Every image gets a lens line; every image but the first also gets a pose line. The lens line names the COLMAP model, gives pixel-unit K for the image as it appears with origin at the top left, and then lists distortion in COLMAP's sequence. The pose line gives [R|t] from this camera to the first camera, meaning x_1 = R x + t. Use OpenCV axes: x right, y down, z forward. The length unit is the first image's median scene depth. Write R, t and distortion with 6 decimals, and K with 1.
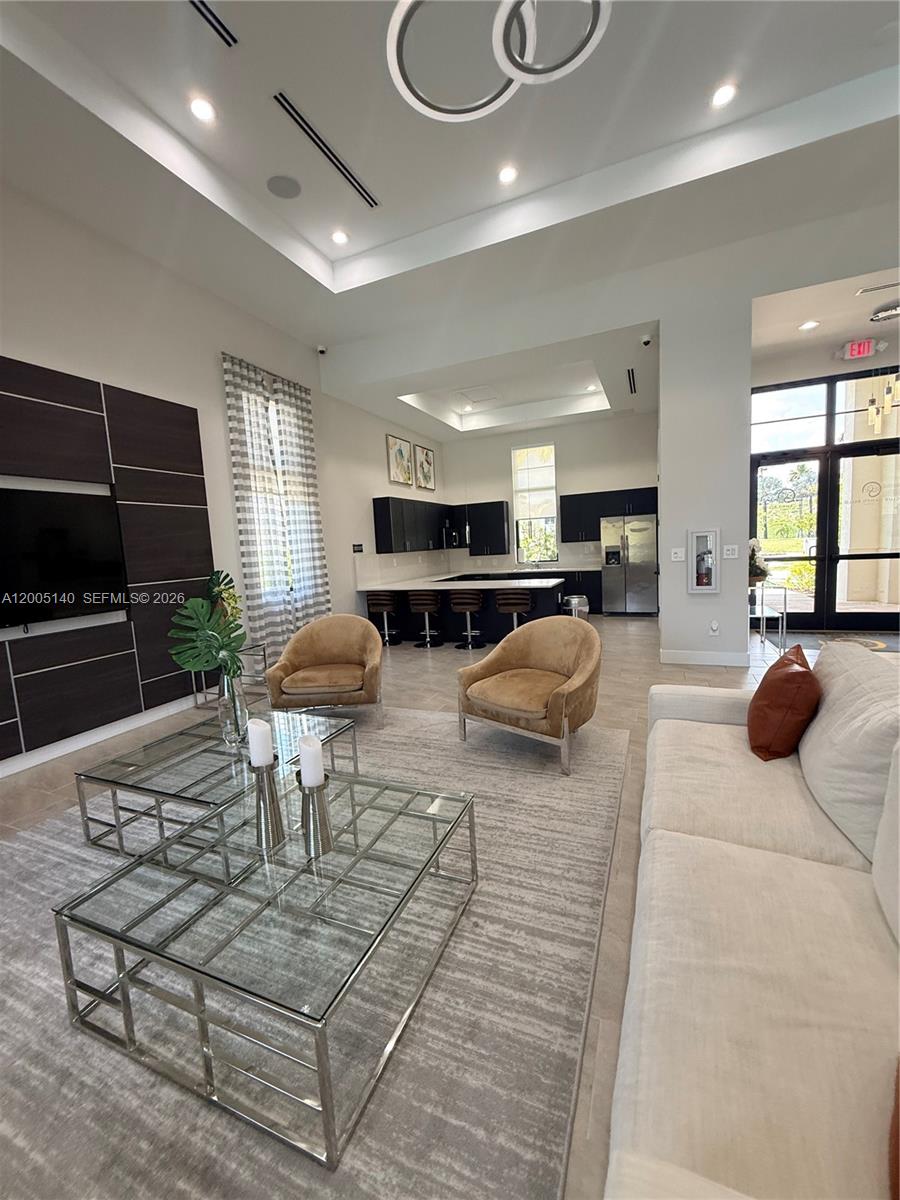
lens RADIAL K [[475.4, 0, 449.8], [0, 475.4, 595.9], [0, 0, 1]] dist [0.000427, 0.000454]
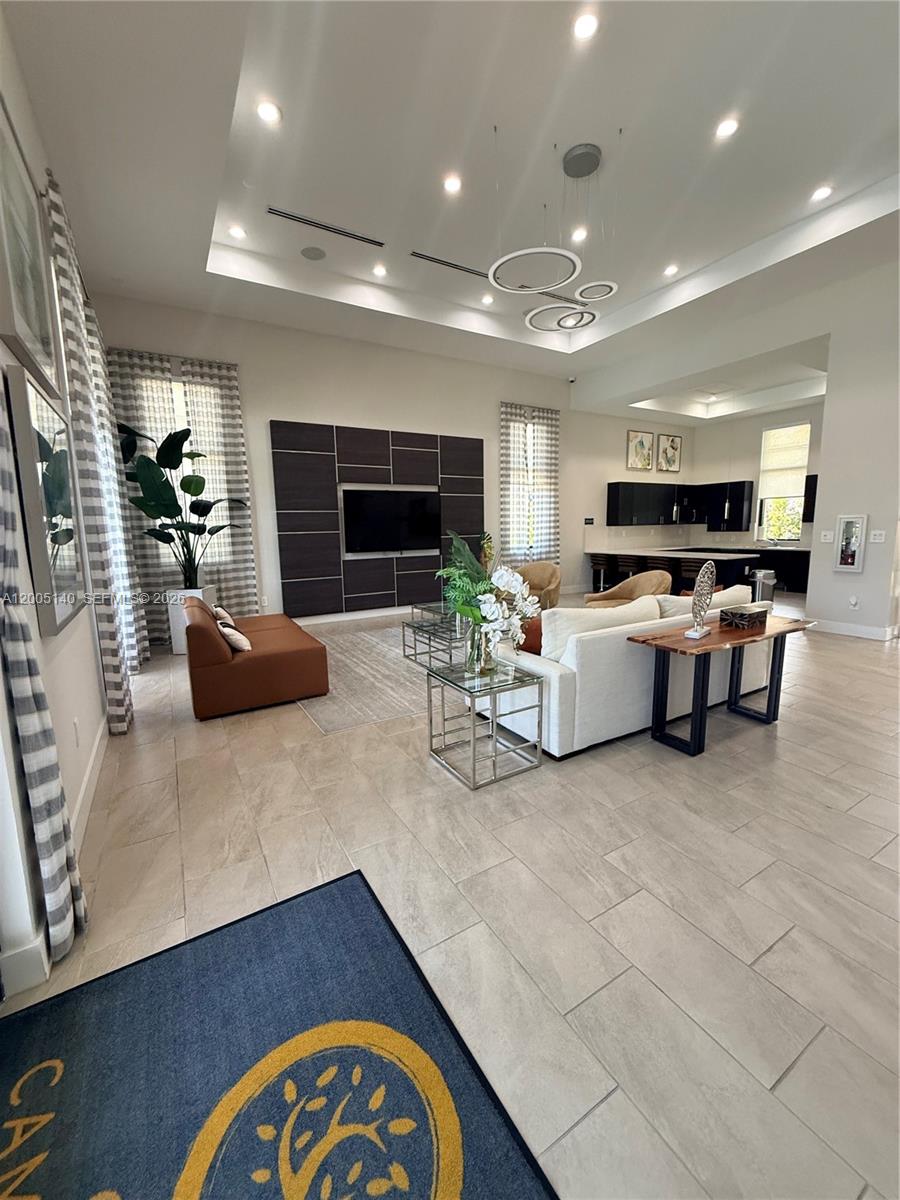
lens RADIAL K [[475.4, 0, 451.0], [0, 475.4, 597.2], [0, 0, 1]] dist [0.000427, 0.000454]
pose [[0.809579, 0.125989, -0.573331, 0.368491], [-0.088016, 0.991708, 0.093643, 0.027340], [0.580375, -0.025350, 0.813954, -0.420222]]
